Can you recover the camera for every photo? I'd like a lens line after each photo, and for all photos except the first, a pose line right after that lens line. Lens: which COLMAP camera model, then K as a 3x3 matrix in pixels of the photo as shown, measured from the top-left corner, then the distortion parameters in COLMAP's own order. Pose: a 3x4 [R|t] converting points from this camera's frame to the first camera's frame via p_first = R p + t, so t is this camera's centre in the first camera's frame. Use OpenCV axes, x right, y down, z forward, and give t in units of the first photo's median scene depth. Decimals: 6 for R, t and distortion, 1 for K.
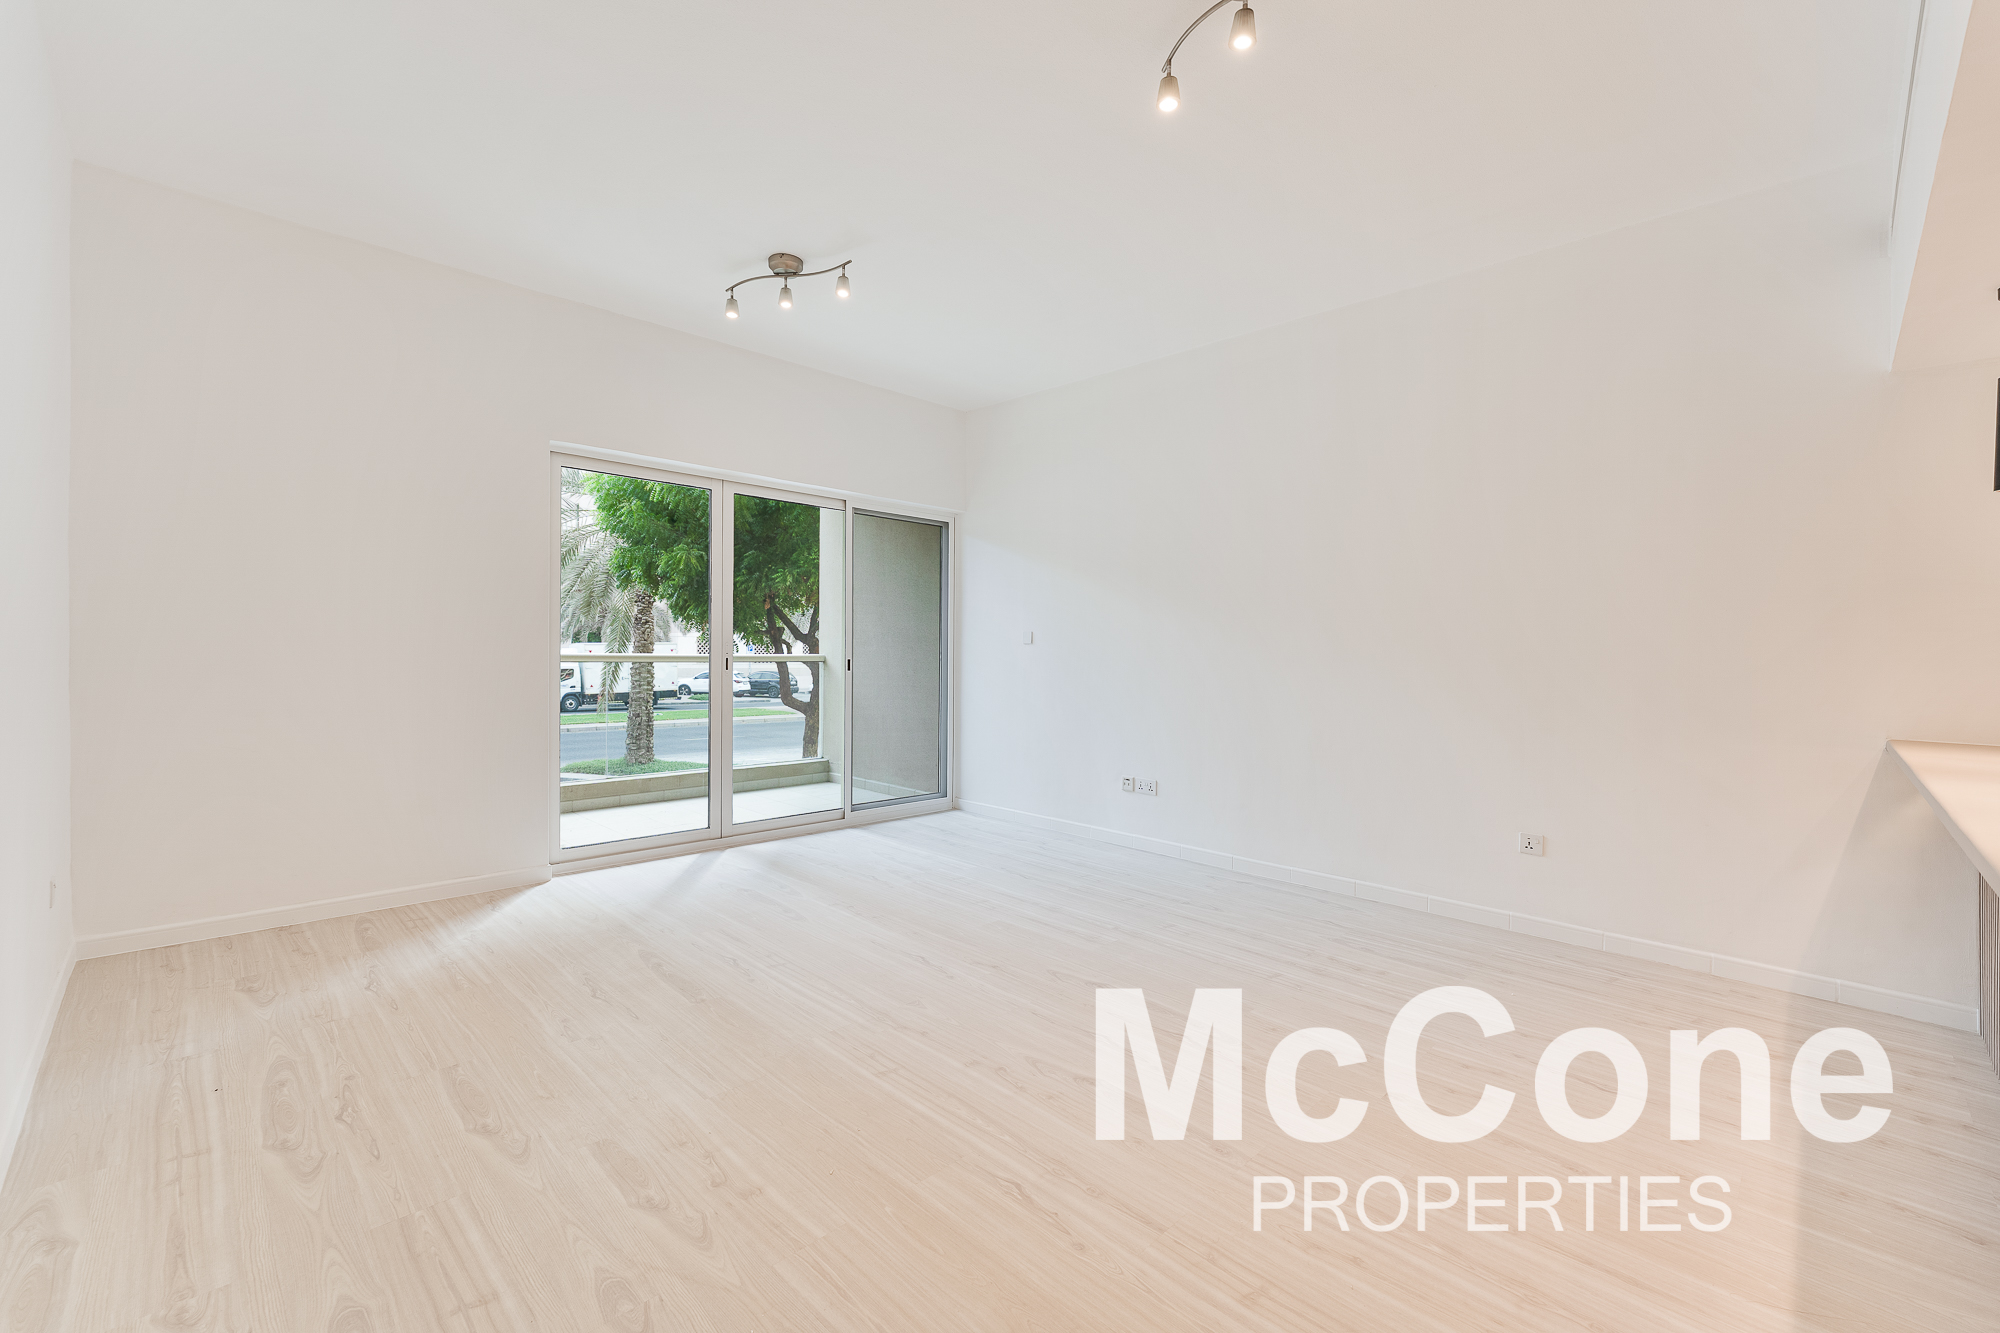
lens RADIAL K [[838.8, 0, 997.0], [0, 838.8, 645.0], [0, 0, 1]] dist [-0.000790, -0.000057]
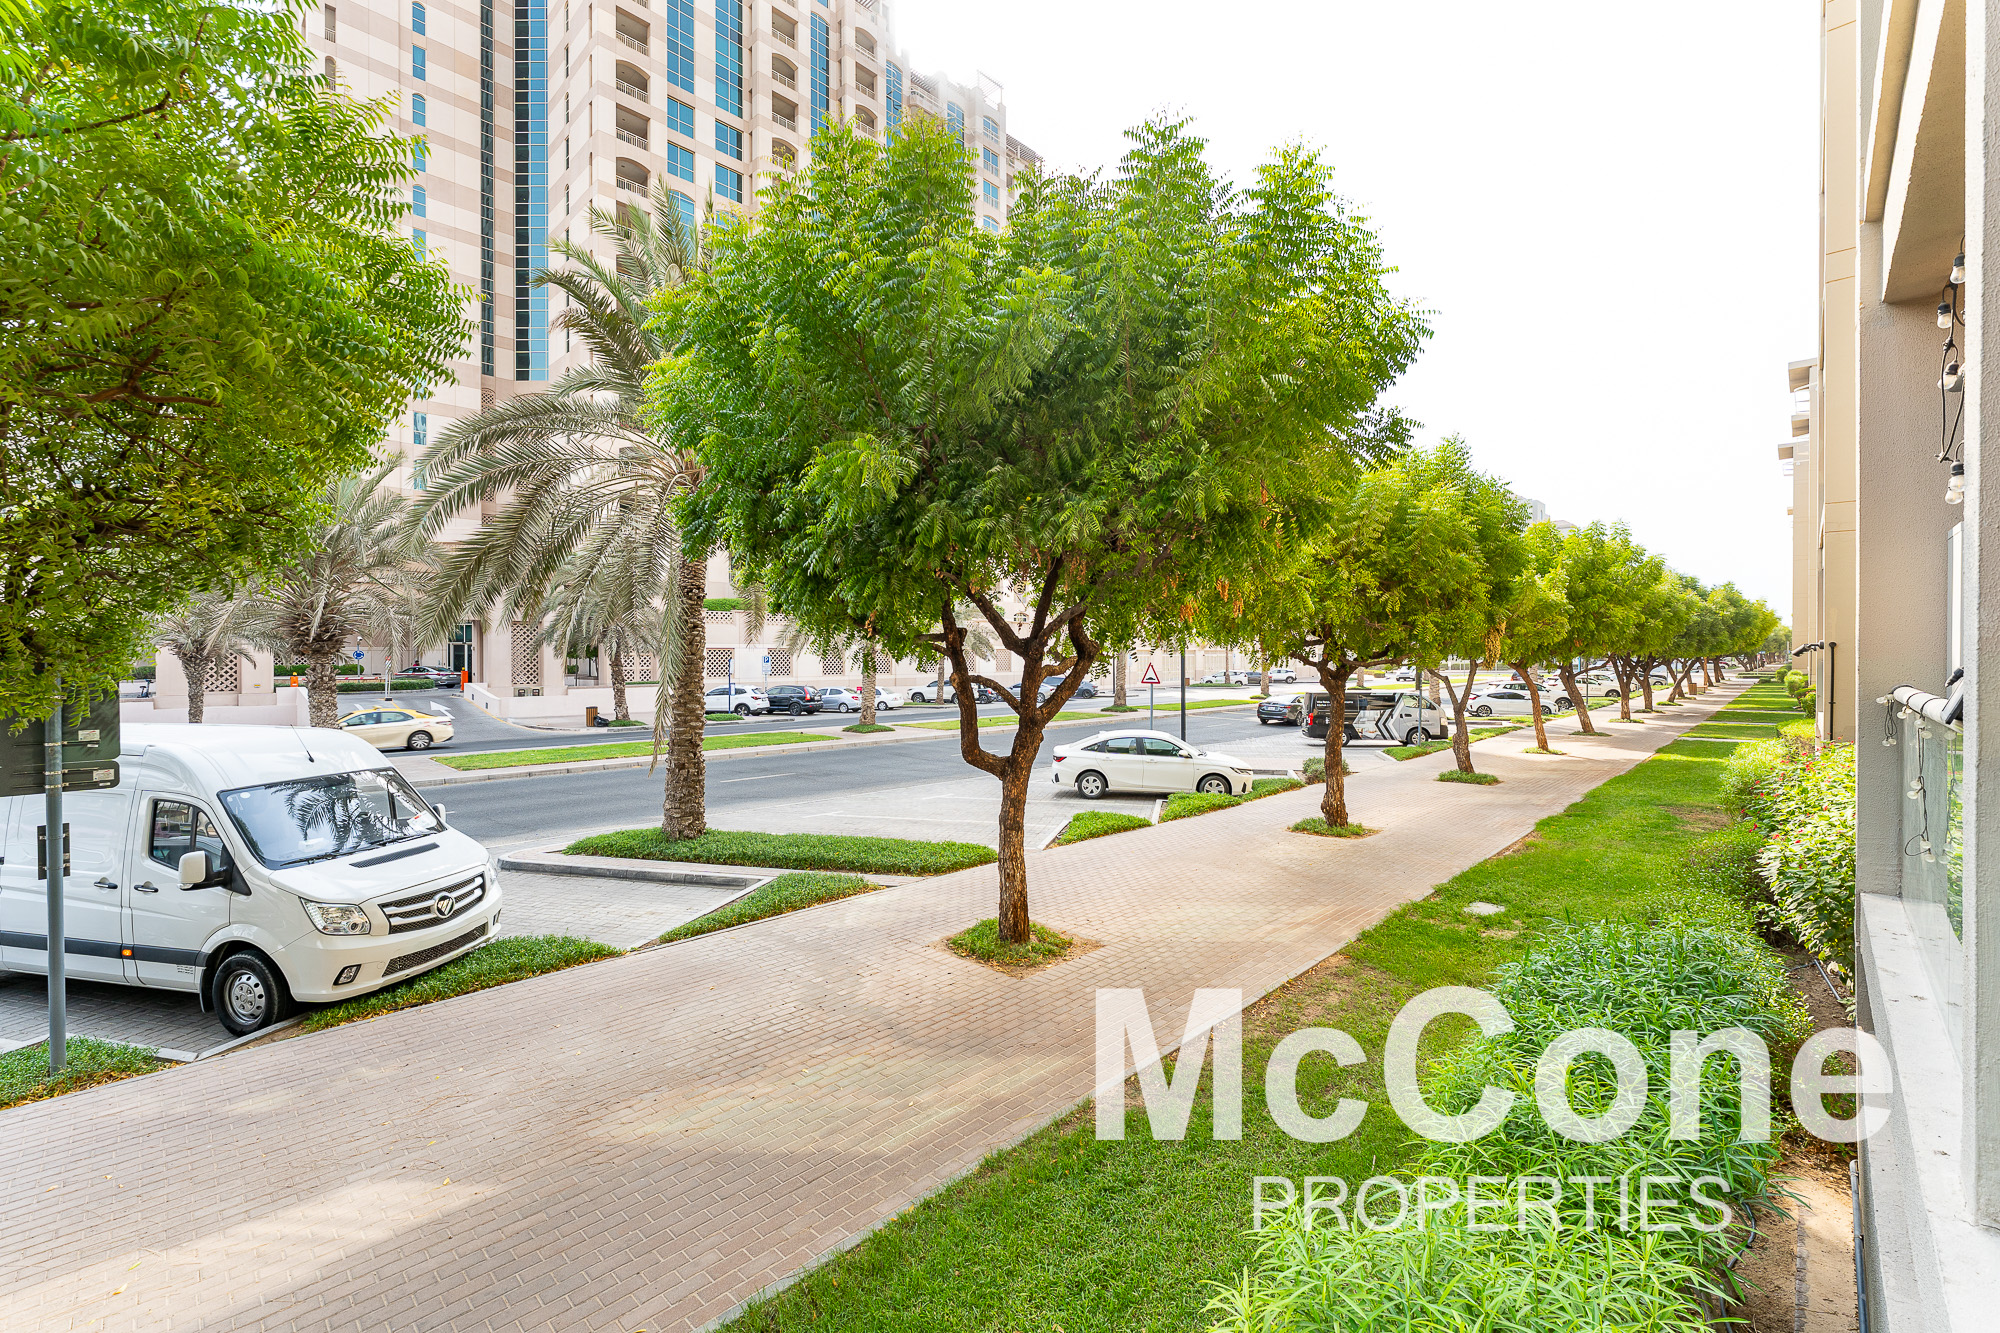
lens RADIAL K [[832.1, 0, 998.0], [0, 832.1, 659.8], [0, 0, 1]] dist [-0.000205, -0.000353]
pose [[0.999720, -0.018341, 0.014983, -0.142731], [0.018184, 0.999779, 0.010549, -0.003670], [-0.015173, -0.010273, 0.999832, 0.251823]]
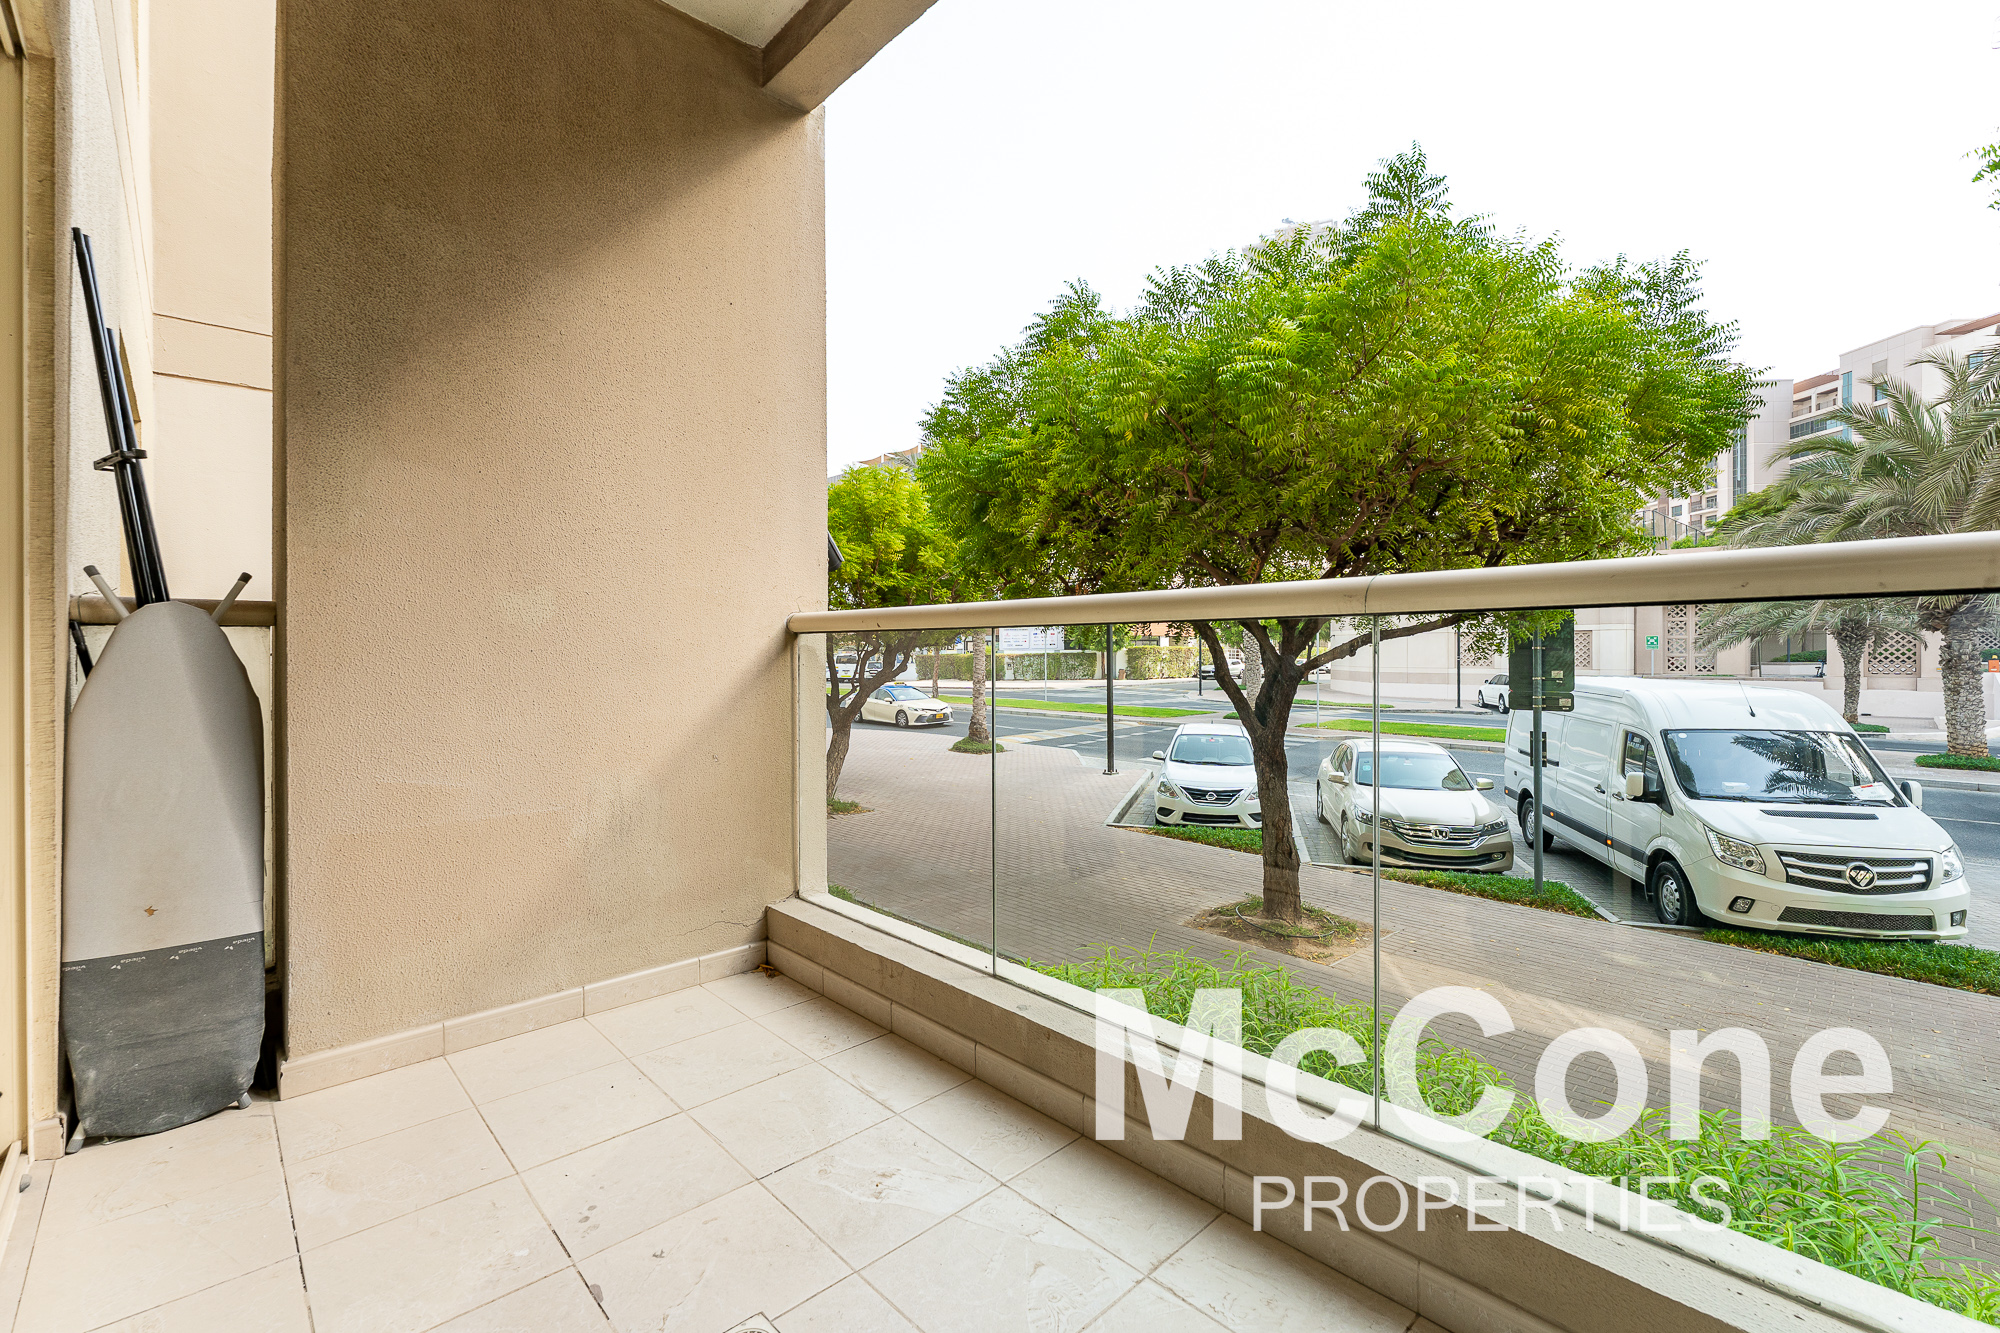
lens RADIAL K [[852.5, 0, 959.5], [0, 852.5, 673.9], [0, 0, 1]] dist [0.000063, 0.001112]
pose [[-0.045230, 0.012031, -0.998904, -0.030206], [0.008449, 0.999896, 0.011661, 0.009268], [0.998941, -0.007912, -0.045327, 0.258377]]
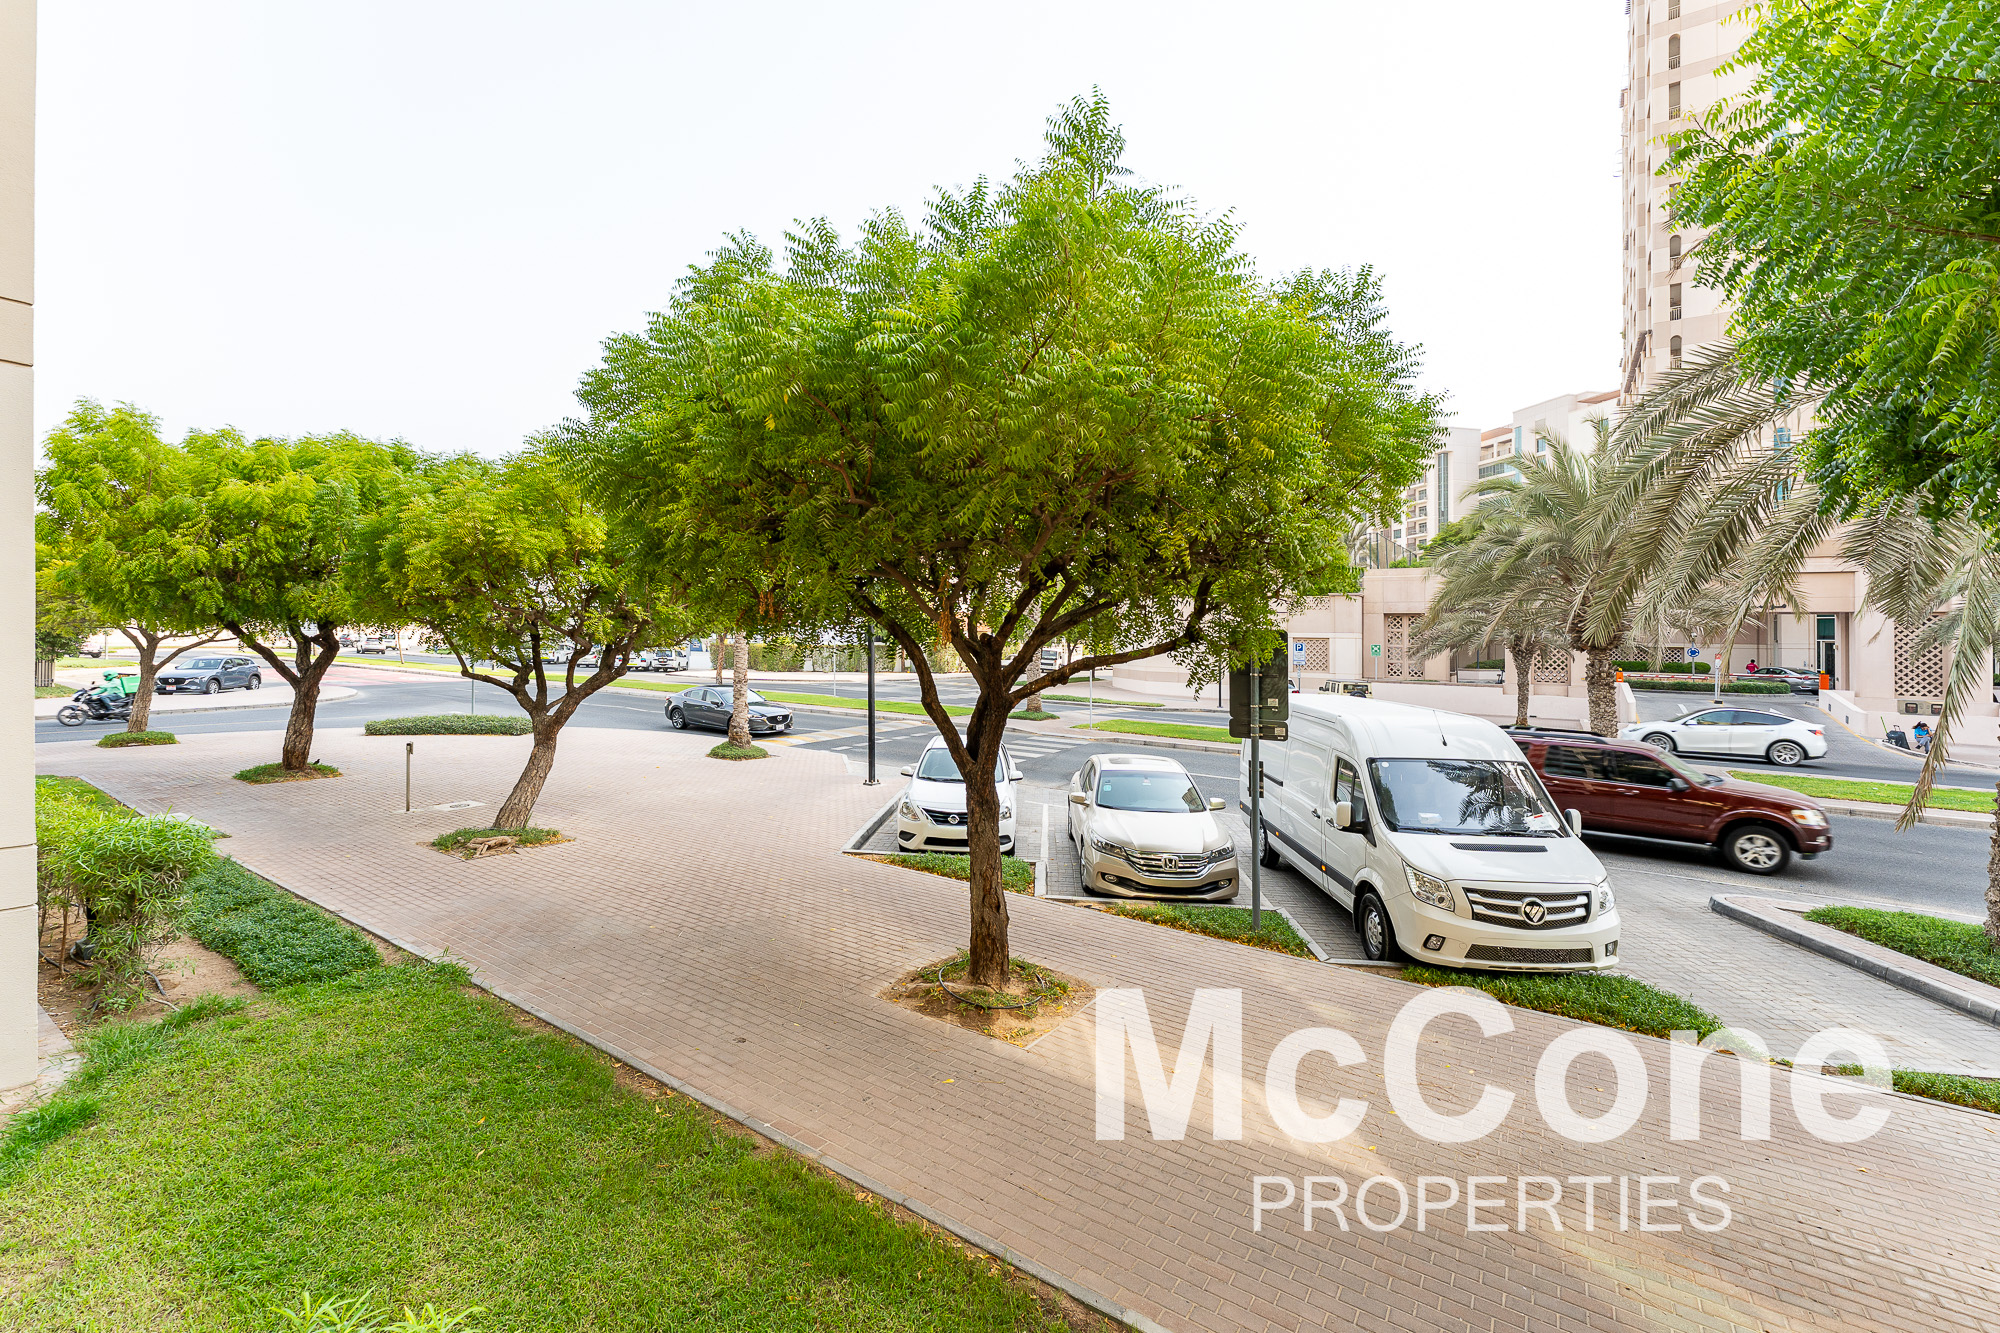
lens RADIAL K [[841.5, 0, 961.5], [0, 841.5, 635.8], [0, 0, 1]] dist [-0.000140, -0.000092]
pose [[0.173812, -0.018051, -0.984613, -0.083404], [-0.011322, 0.999729, -0.020327, -0.002980], [0.984714, 0.014681, 0.173561, 0.307861]]
